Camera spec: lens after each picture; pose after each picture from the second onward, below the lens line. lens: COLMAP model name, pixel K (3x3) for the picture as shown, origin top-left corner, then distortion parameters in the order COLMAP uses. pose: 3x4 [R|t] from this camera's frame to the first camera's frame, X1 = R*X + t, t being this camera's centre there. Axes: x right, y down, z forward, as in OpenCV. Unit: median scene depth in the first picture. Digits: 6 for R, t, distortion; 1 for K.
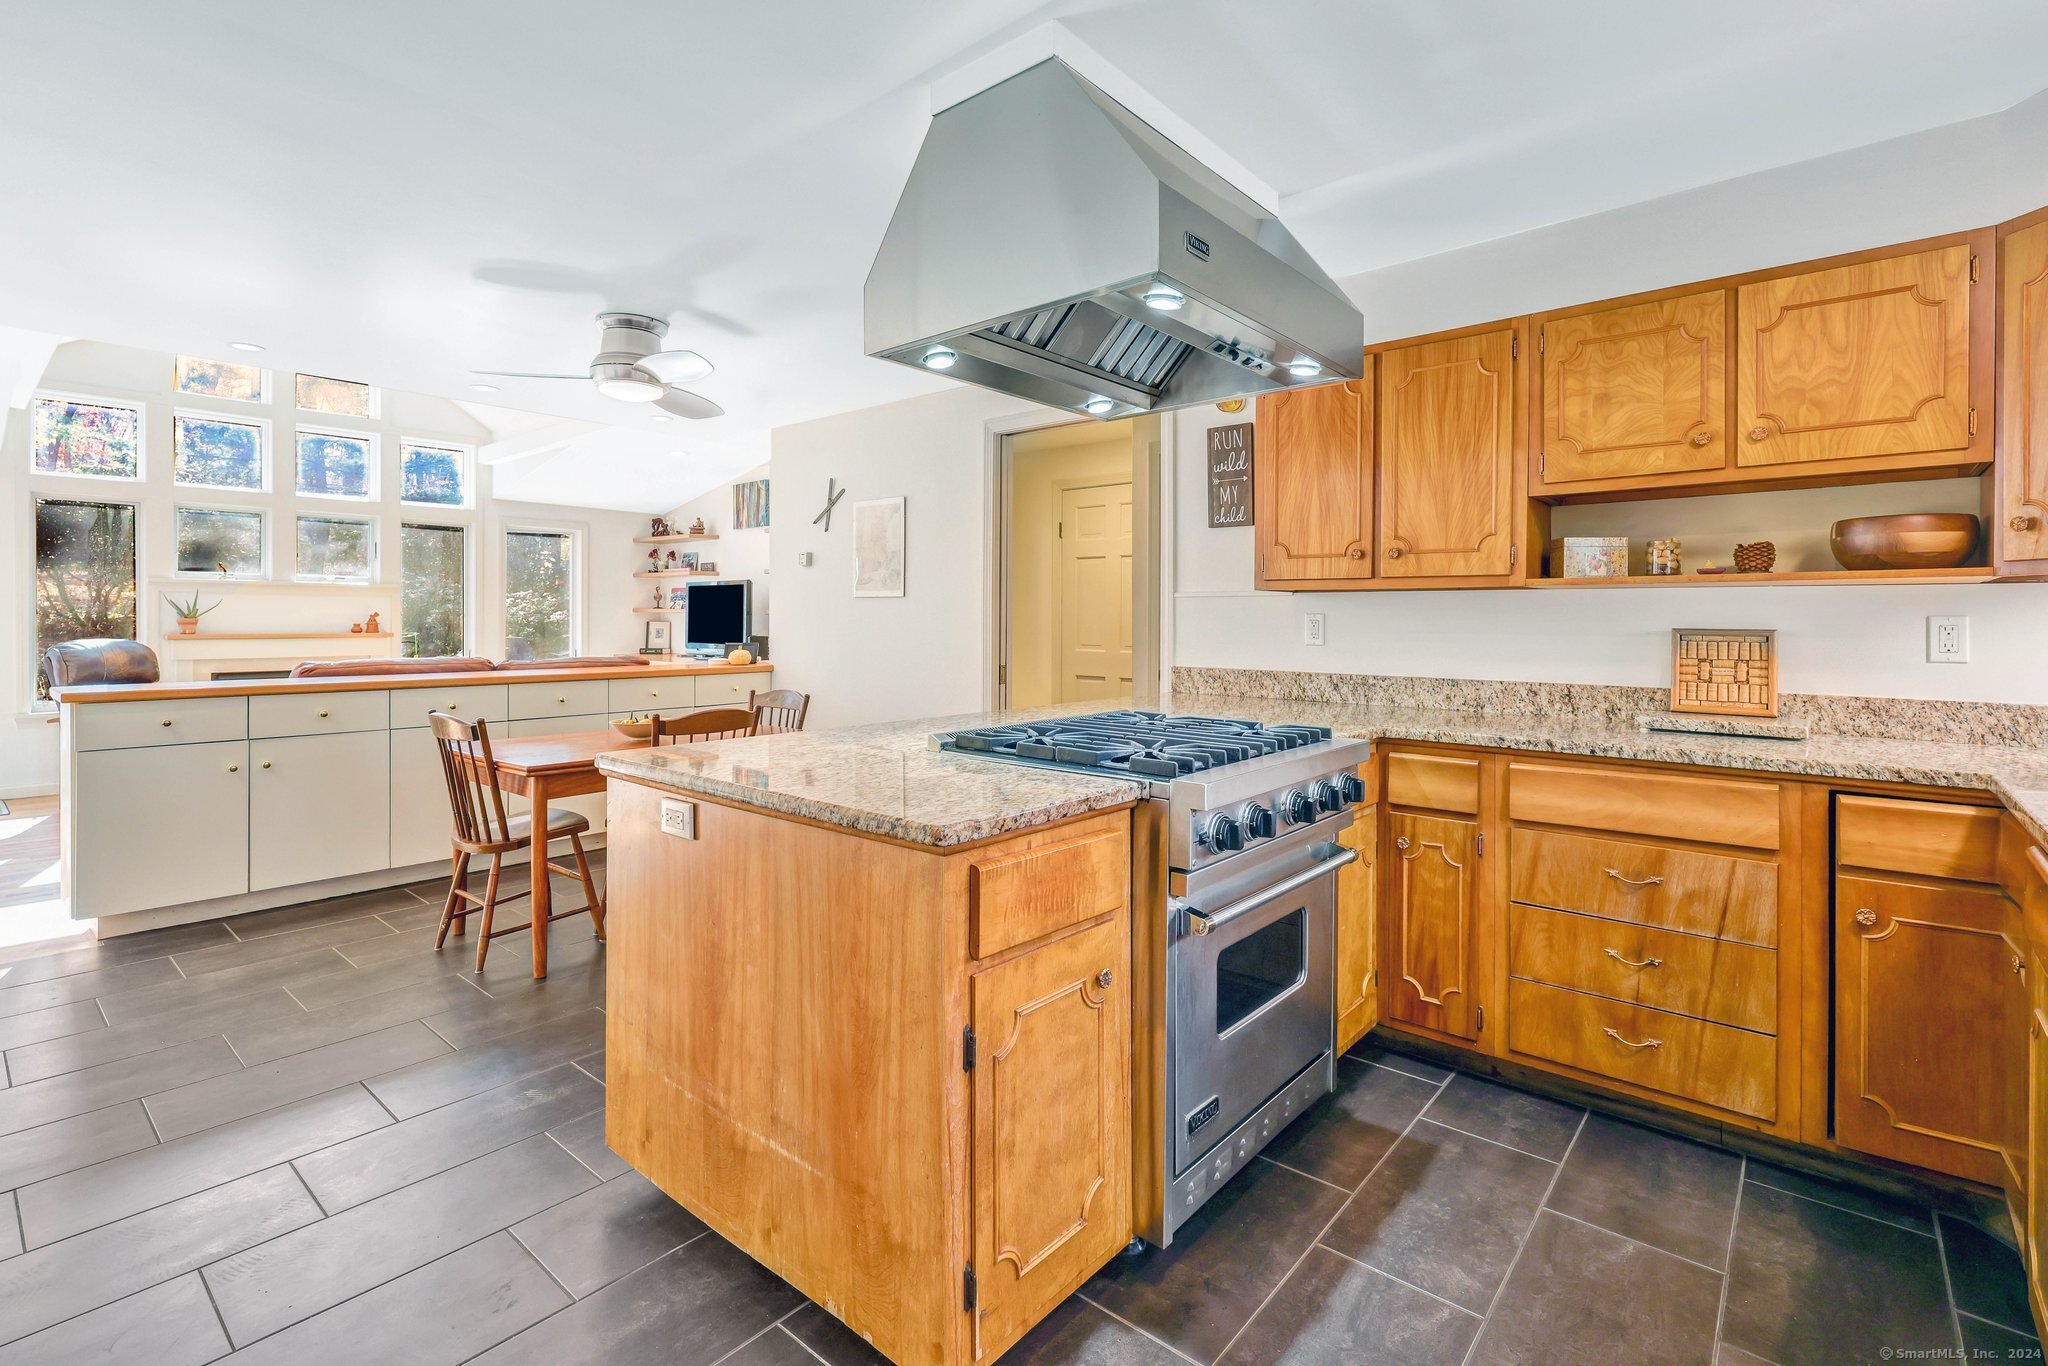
lens RADIAL K [[950.1, 0, 1023.1], [0, 950.1, 620.7], [0, 0, 1]] dist [0.002662, -0.000367]
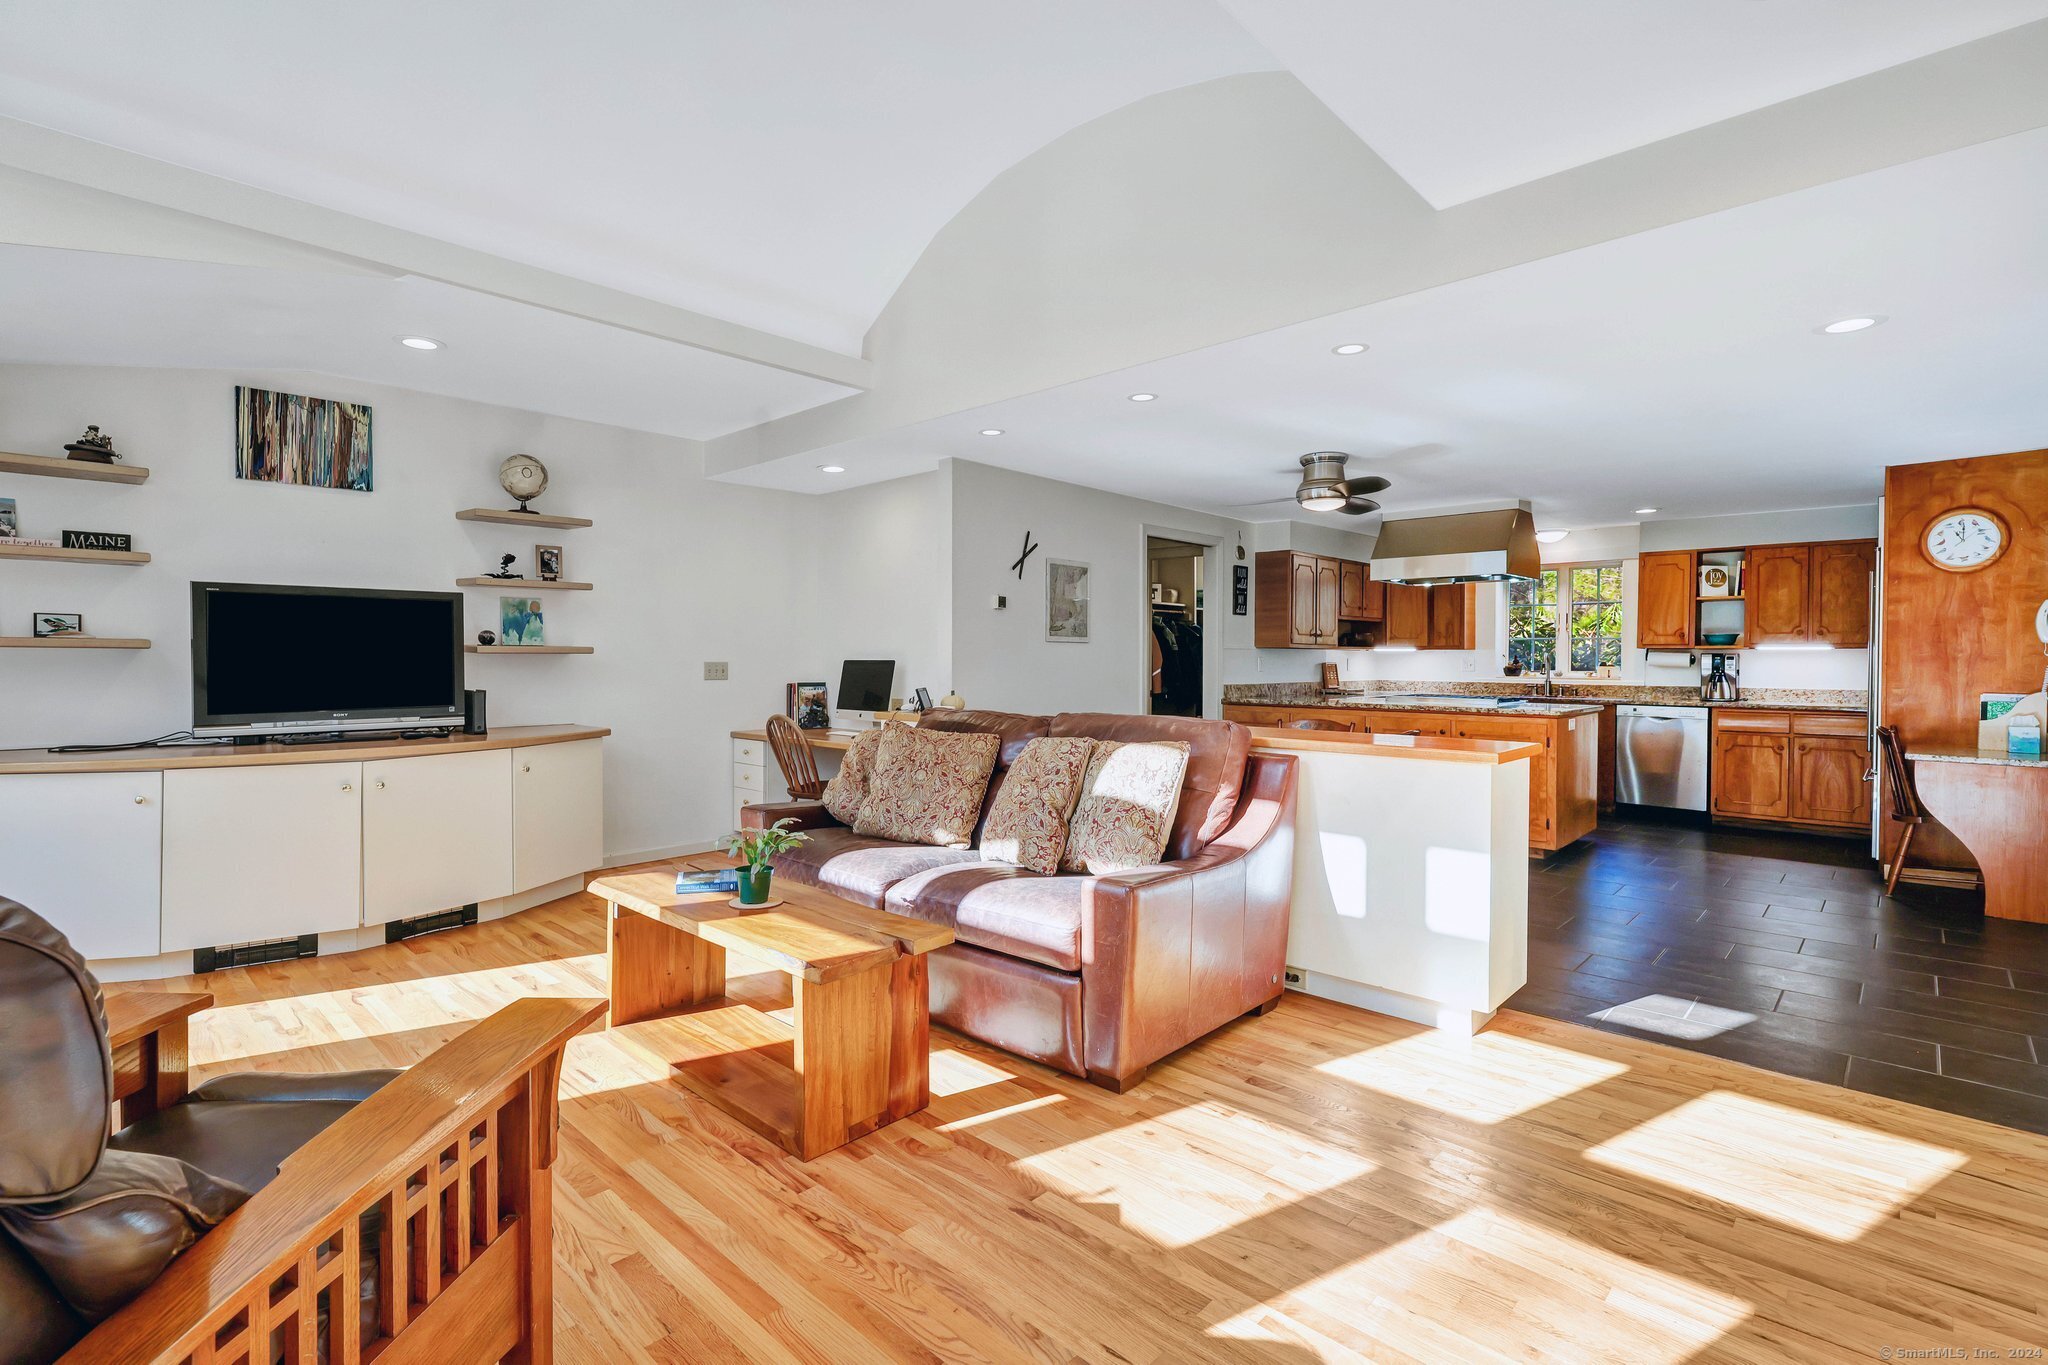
lens RADIAL K [[950.1, 0, 1023.8], [0, 950.1, 677.7], [0, 0, 1]] dist [0.002662, -0.000367]
pose [[0.041813, -0.023587, 0.998847, -0.981311], [-0.000266, 0.999721, 0.023619, -0.006332], [-0.999125, -0.001253, 0.041795, 0.728581]]
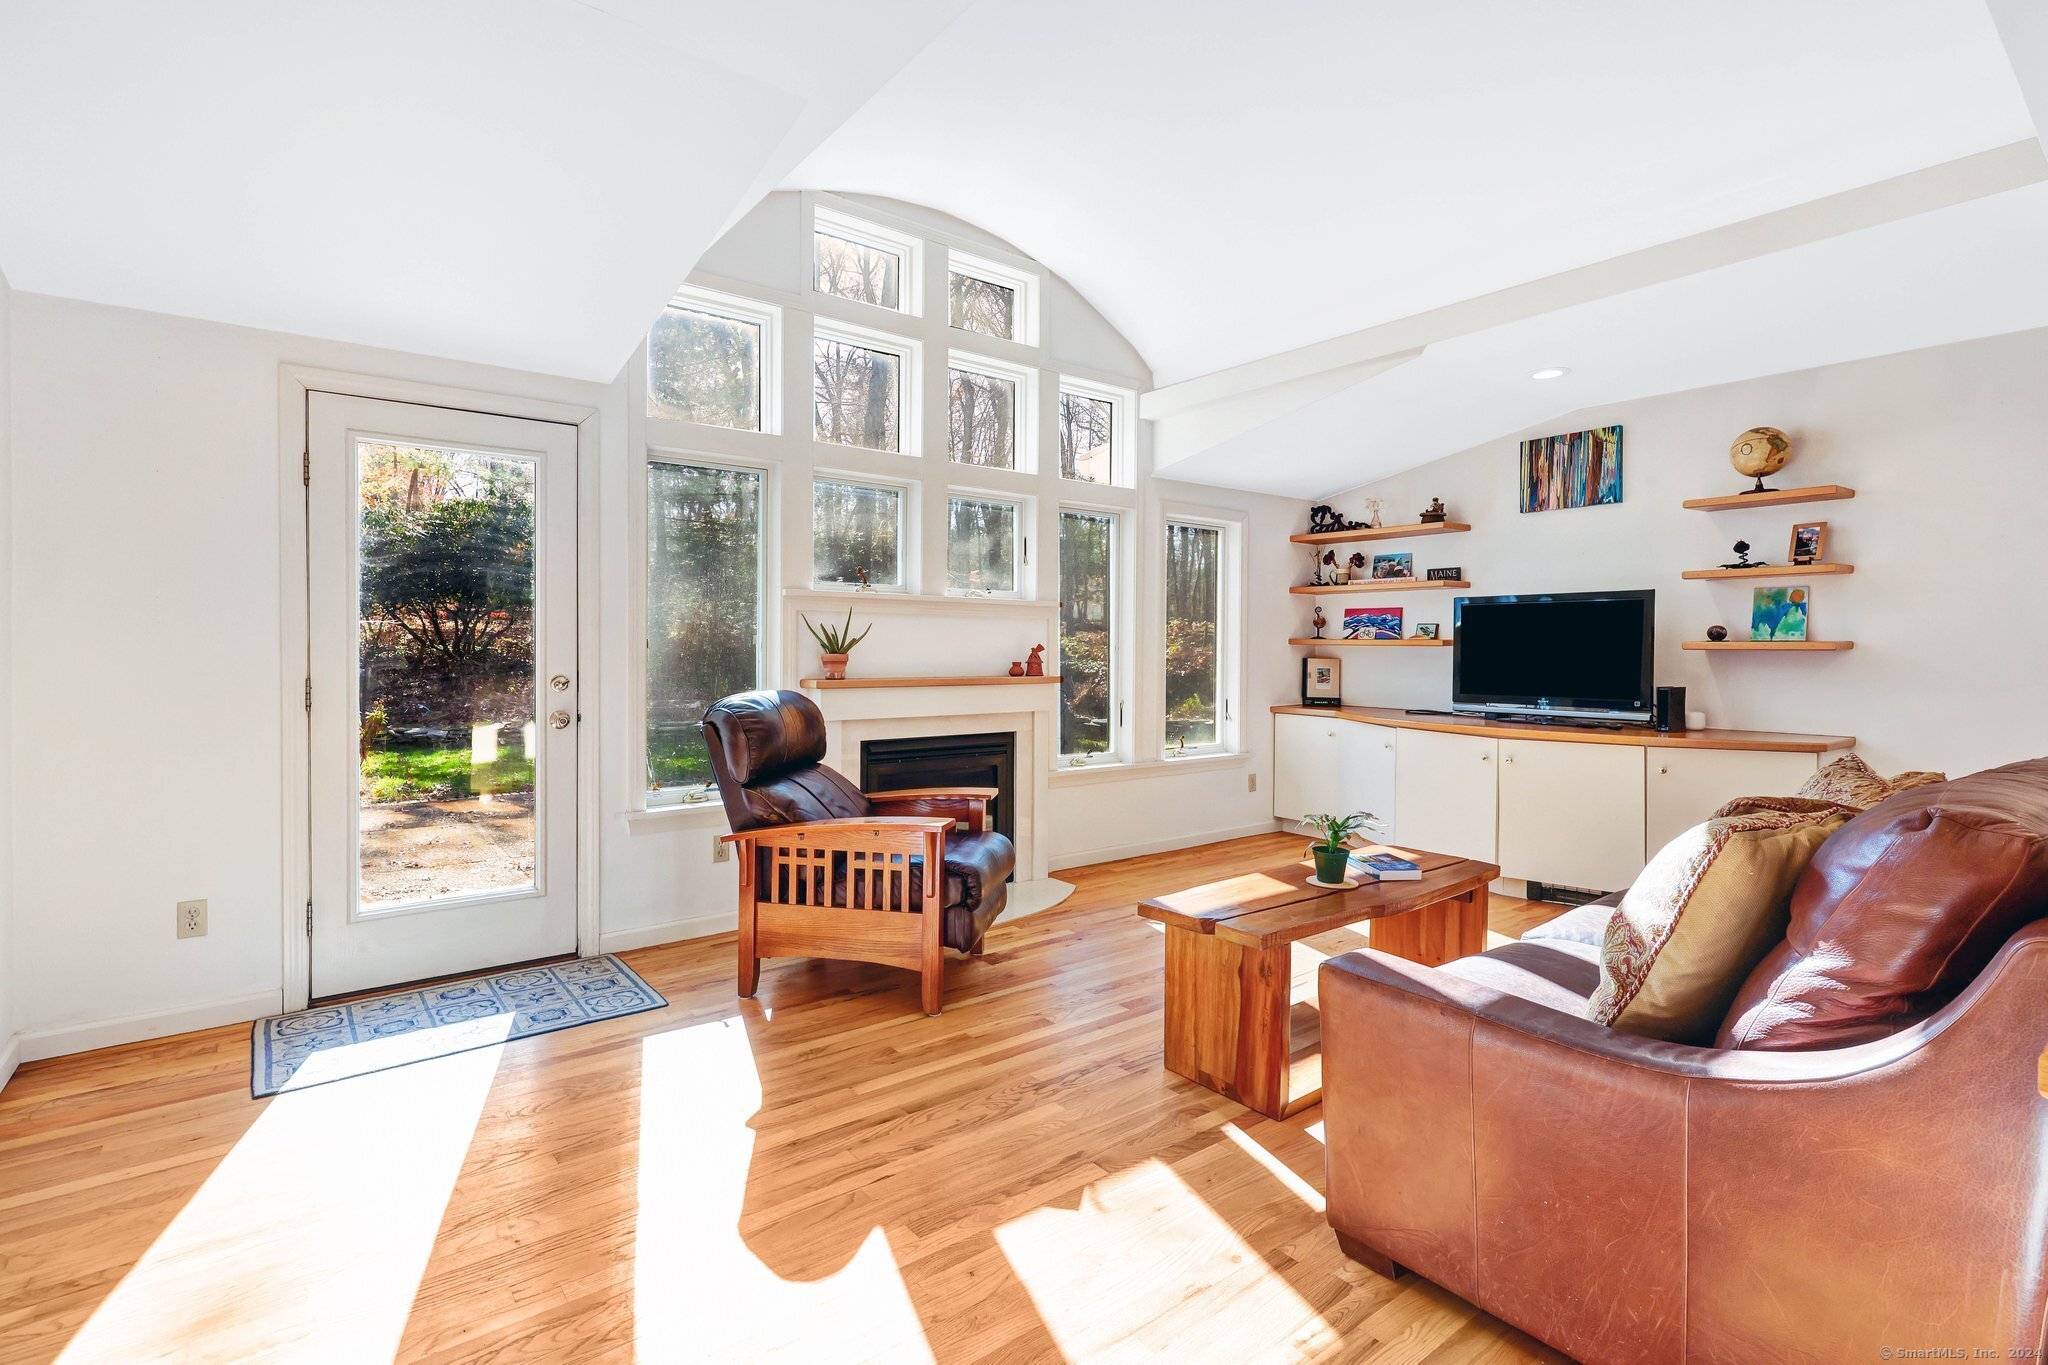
lens RADIAL K [[950.1, 0, 1039.9], [0, 950.1, 656.4], [0, 0, 1]] dist [0.002662, -0.000367]
pose [[0.983148, 0.004753, -0.182749, -0.632531], [-0.003855, 0.999979, 0.005269, -0.004647], [0.182770, -0.004476, 0.983145, 0.412791]]
